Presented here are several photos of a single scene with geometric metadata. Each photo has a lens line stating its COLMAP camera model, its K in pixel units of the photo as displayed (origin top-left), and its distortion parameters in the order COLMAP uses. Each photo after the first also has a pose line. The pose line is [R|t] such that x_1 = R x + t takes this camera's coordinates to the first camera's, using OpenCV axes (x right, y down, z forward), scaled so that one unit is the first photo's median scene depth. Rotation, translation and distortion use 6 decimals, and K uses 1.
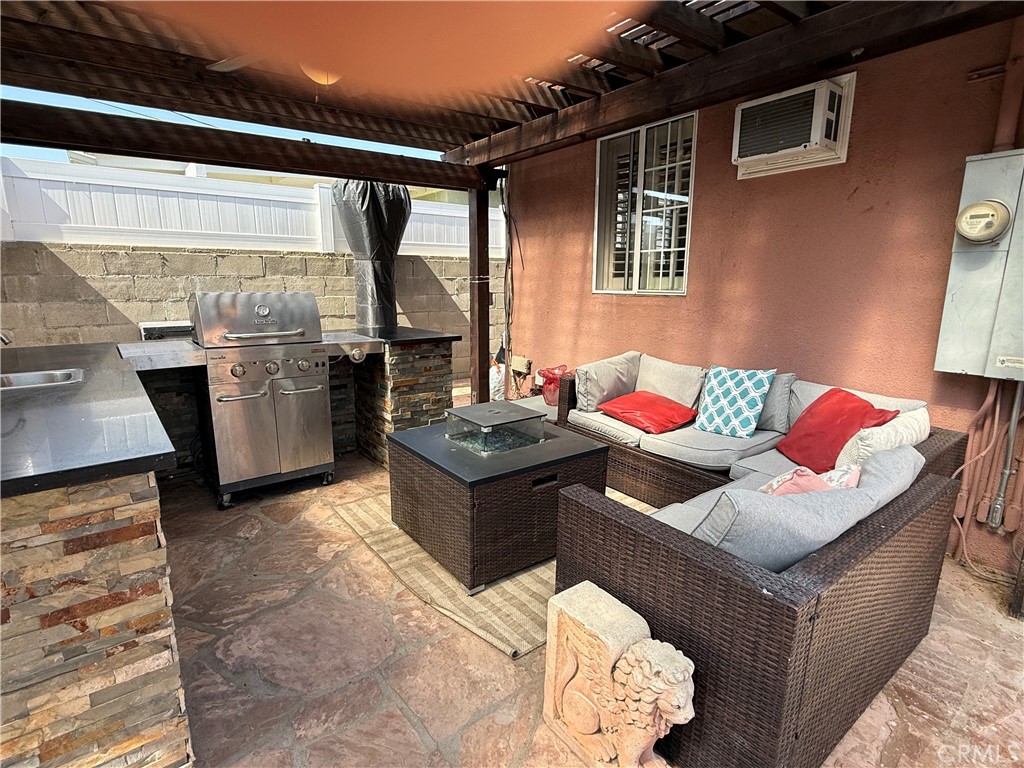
lens RADIAL K [[520.6, 0, 512.8], [0, 520.6, 385.8], [0, 0, 1]] dist [-0.000521, 0.000640]
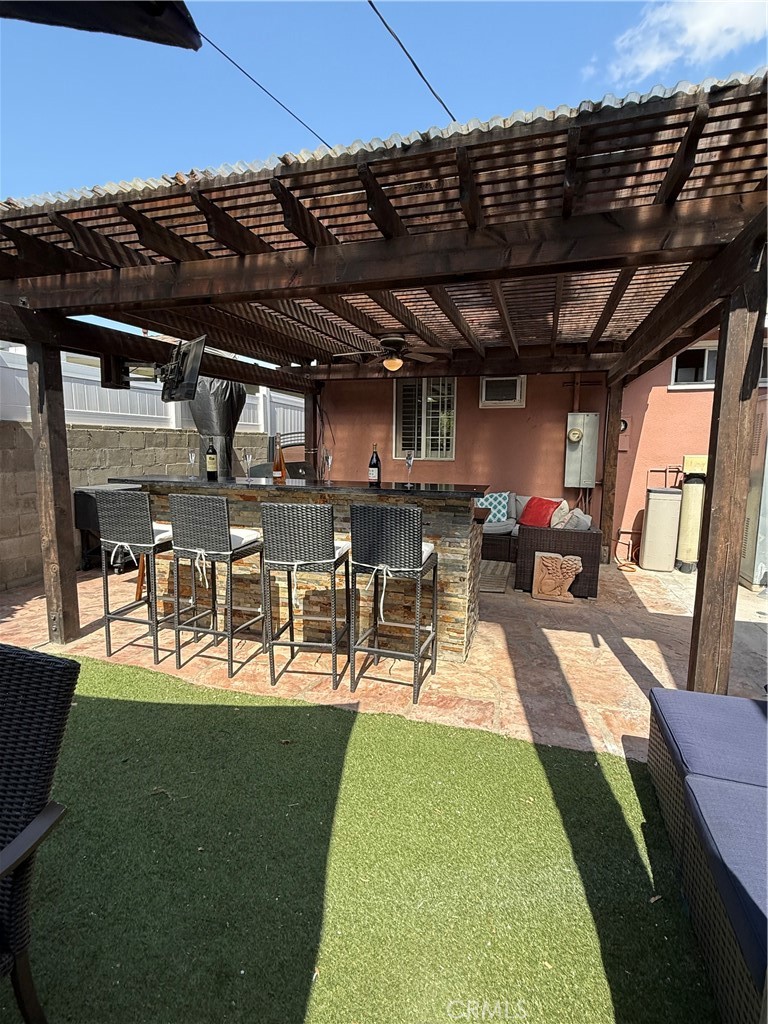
lens RADIAL K [[520.6, 0, 385.9], [0, 520.6, 511.0], [0, 0, 1]] dist [-0.000521, 0.000640]
pose [[0.816175, -0.067119, 0.573894, -0.910161], [0.106467, 0.993693, -0.035198, 0.055096], [-0.567912, 0.089829, 0.818173, -0.413751]]
